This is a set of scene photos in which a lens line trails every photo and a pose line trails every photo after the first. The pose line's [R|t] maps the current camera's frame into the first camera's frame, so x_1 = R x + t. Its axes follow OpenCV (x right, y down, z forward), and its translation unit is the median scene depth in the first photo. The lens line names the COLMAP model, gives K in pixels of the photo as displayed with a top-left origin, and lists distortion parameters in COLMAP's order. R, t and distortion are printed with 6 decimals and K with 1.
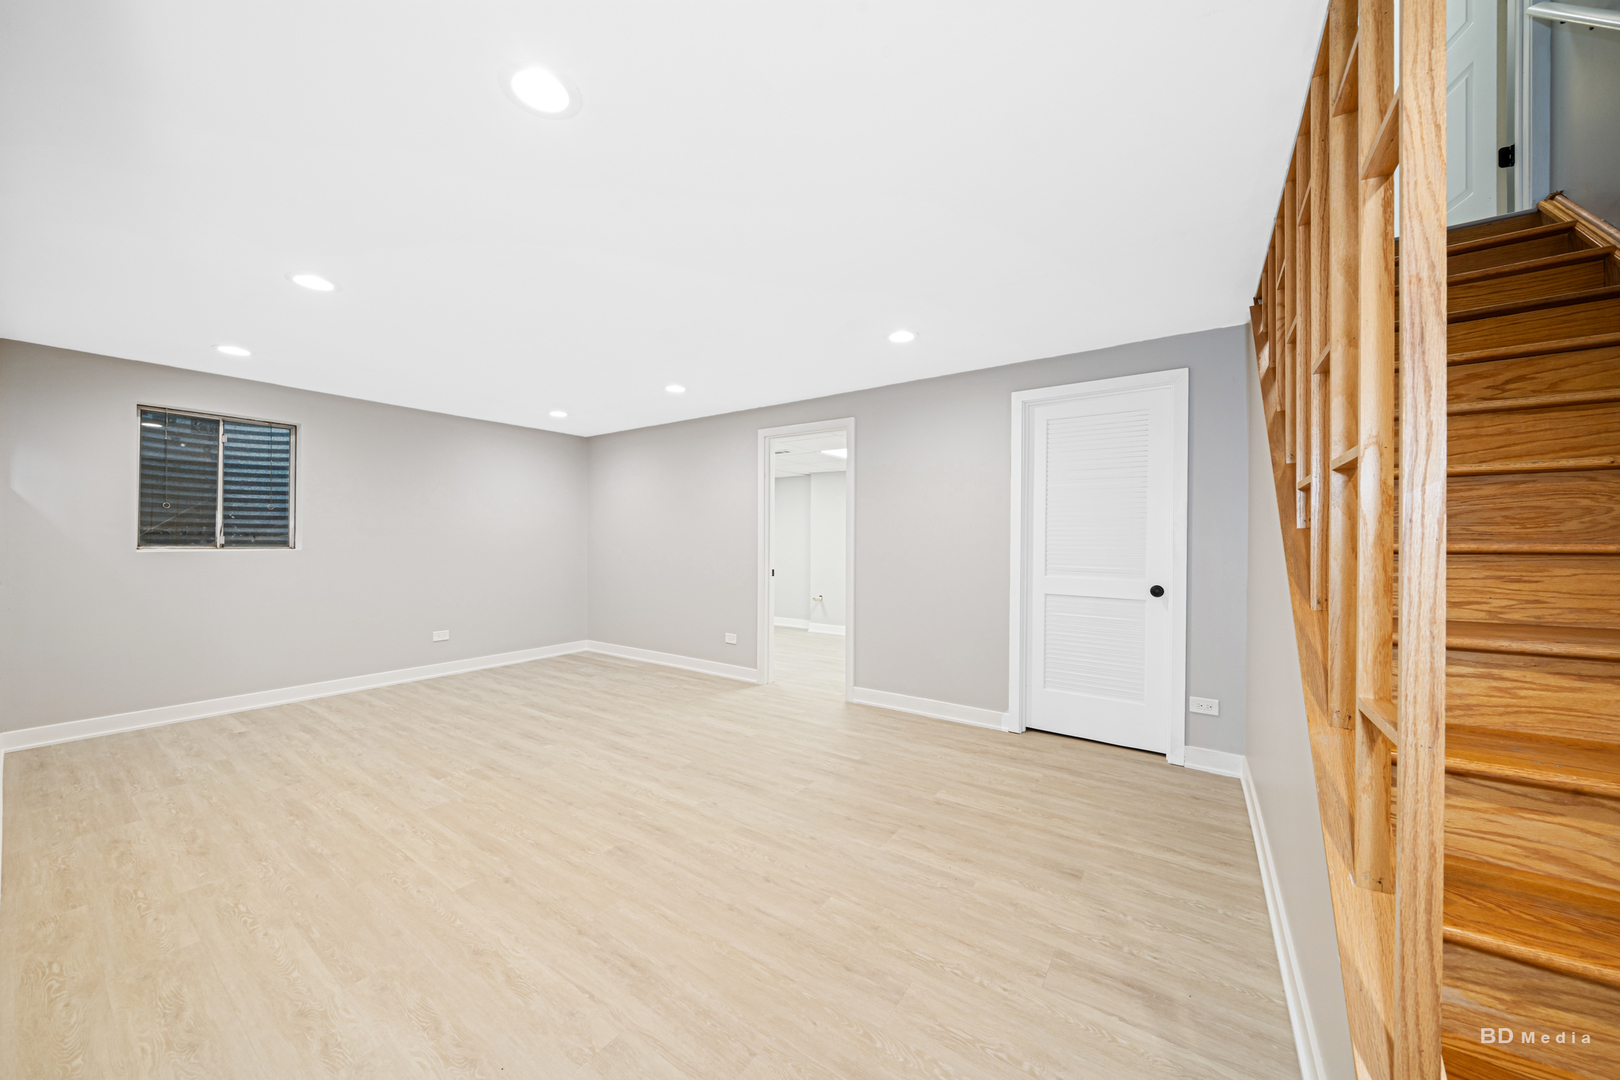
lens RADIAL K [[571.2, 0, 815.7], [0, 571.2, 539.9], [0, 0, 1]] dist [-0.002929, -0.000353]
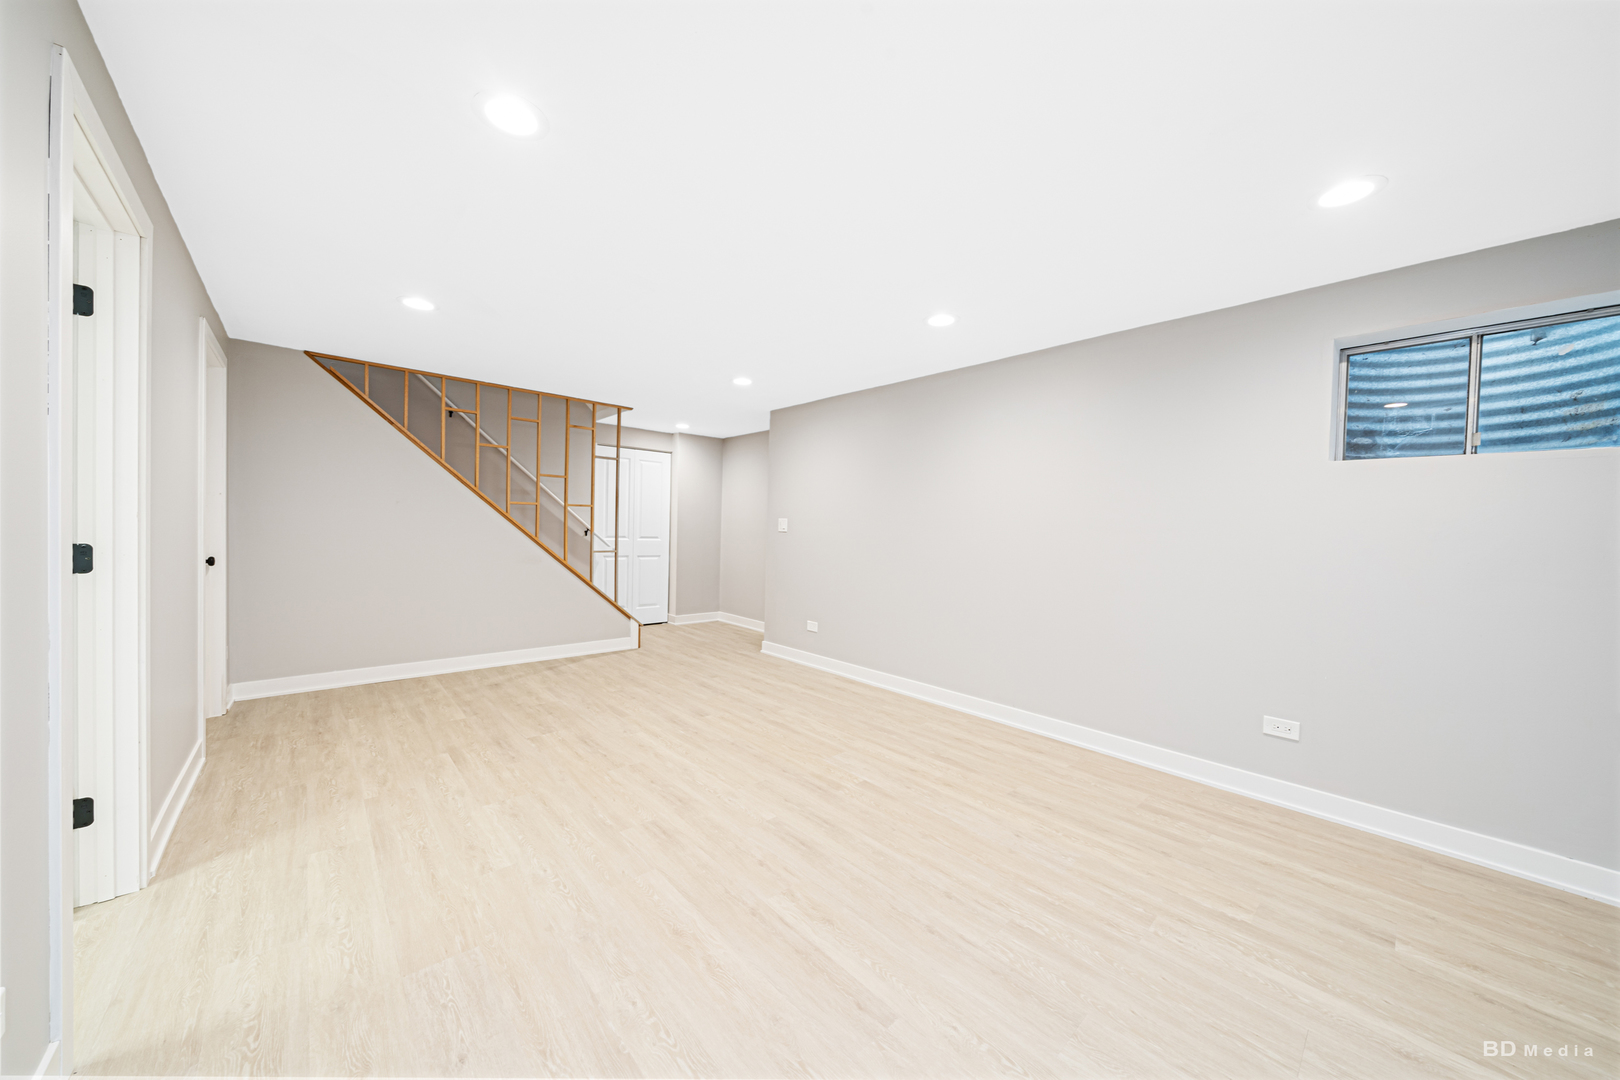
lens RADIAL K [[571.2, 0, 804.3], [0, 571.2, 541.1], [0, 0, 1]] dist [-0.002929, -0.000353]
pose [[-0.969988, -0.032094, 0.241024, -0.791616], [-0.027382, 0.999363, 0.022874, 0.001730], [-0.241605, 0.015588, -0.970249, 1.972053]]
